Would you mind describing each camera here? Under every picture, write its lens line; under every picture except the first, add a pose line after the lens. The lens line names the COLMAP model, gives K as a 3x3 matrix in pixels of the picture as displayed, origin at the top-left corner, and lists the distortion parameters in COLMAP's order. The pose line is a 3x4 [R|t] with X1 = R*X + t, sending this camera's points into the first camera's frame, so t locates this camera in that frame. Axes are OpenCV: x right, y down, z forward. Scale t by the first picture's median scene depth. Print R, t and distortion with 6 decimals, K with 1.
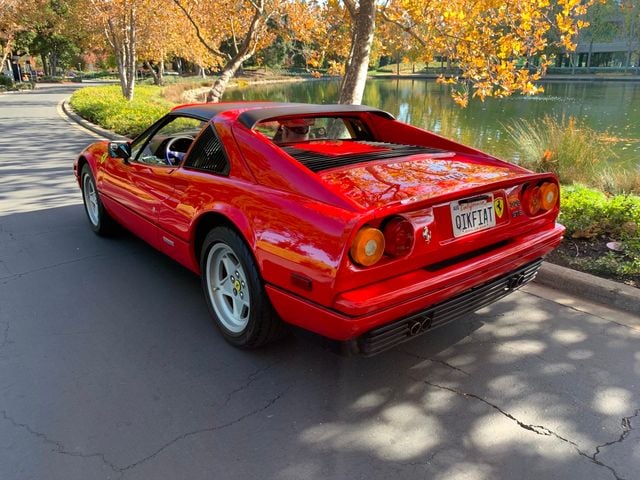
lens RADIAL K [[495.6, 0, 320.4], [0, 495.6, 238.8], [0, 0, 1]] dist [0.017237, -0.014015]
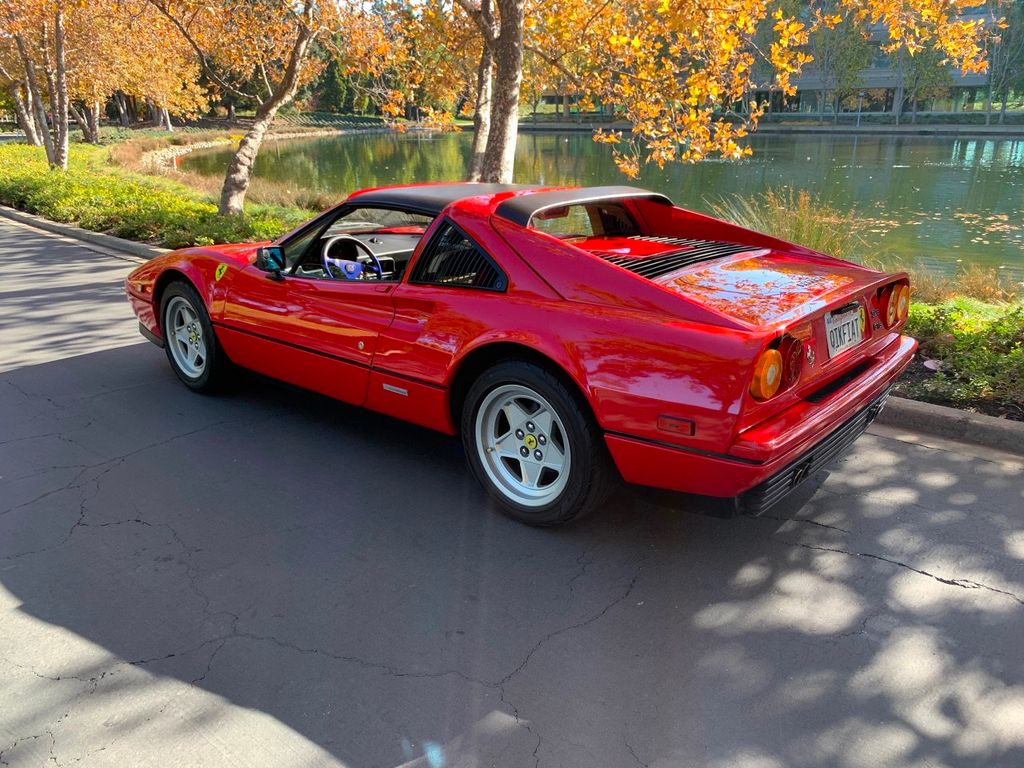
lens RADIAL K [[793.0, 0, 513.0], [0, 793.0, 384.5], [0, 0, 1]] dist [0.017237, -0.014015]
pose [[0.984294, -0.056623, 0.167208, -0.247500], [0.057022, 0.998370, 0.002413, 0.003668], [-0.167073, 0.007159, 0.985919, -0.089097]]
